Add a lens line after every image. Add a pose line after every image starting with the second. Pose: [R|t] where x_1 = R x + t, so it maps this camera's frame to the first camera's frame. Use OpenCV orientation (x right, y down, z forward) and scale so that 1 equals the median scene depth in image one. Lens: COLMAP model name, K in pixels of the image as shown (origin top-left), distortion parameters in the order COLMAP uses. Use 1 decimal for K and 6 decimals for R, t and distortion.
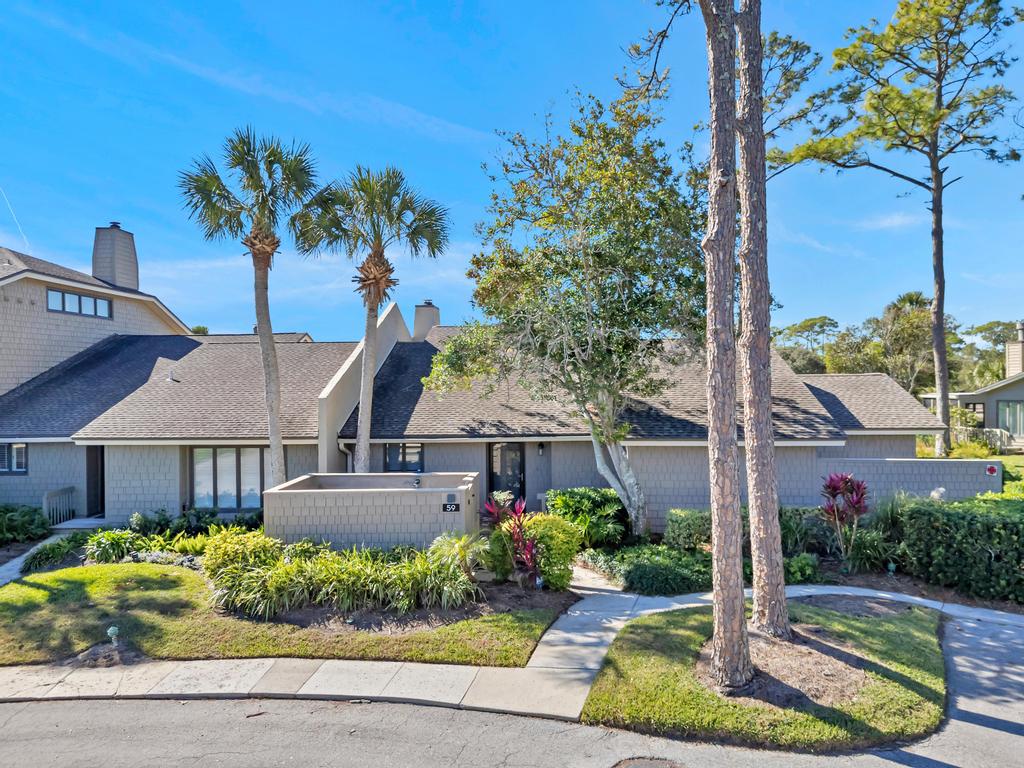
lens RADIAL K [[739.2, 0, 506.8], [0, 739.2, 382.6], [0, 0, 1]] dist [0.054487, -0.053820]
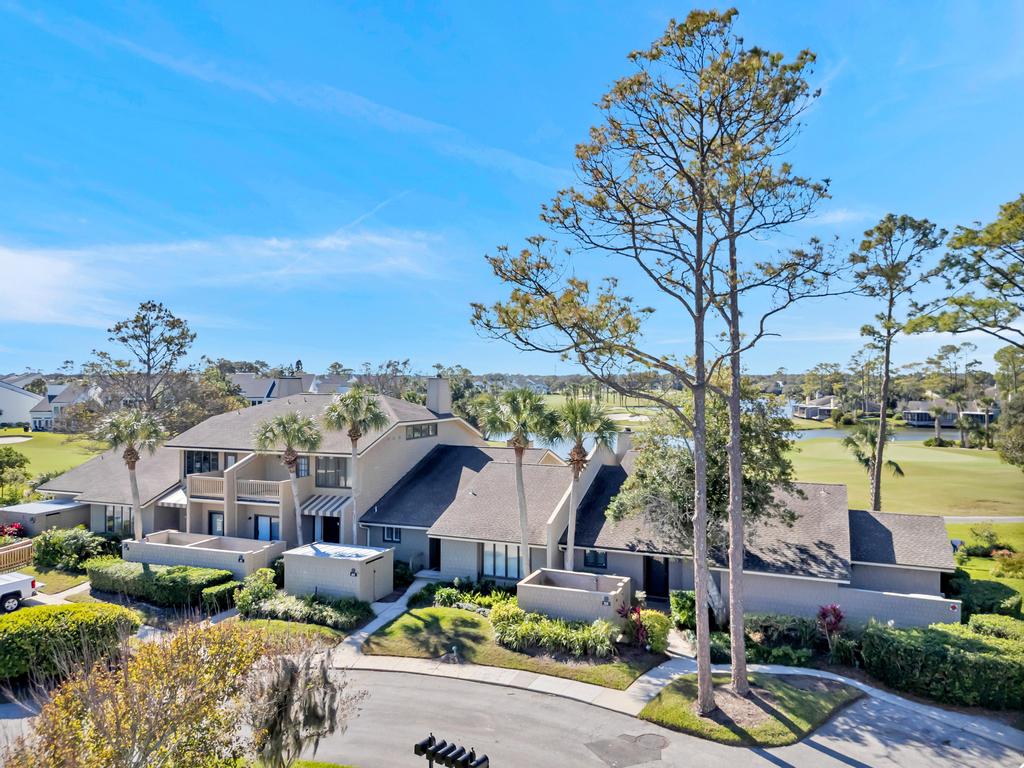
lens RADIAL K [[739.2, 0, 506.8], [0, 739.2, 382.6], [0, 0, 1]] dist [0.054487, -0.053820]
pose [[0.938824, 0.001409, -0.344394, 0.394516], [0.001316, 0.999970, 0.007678, -0.480050], [0.344394, -0.007661, 0.938794, -1.040555]]
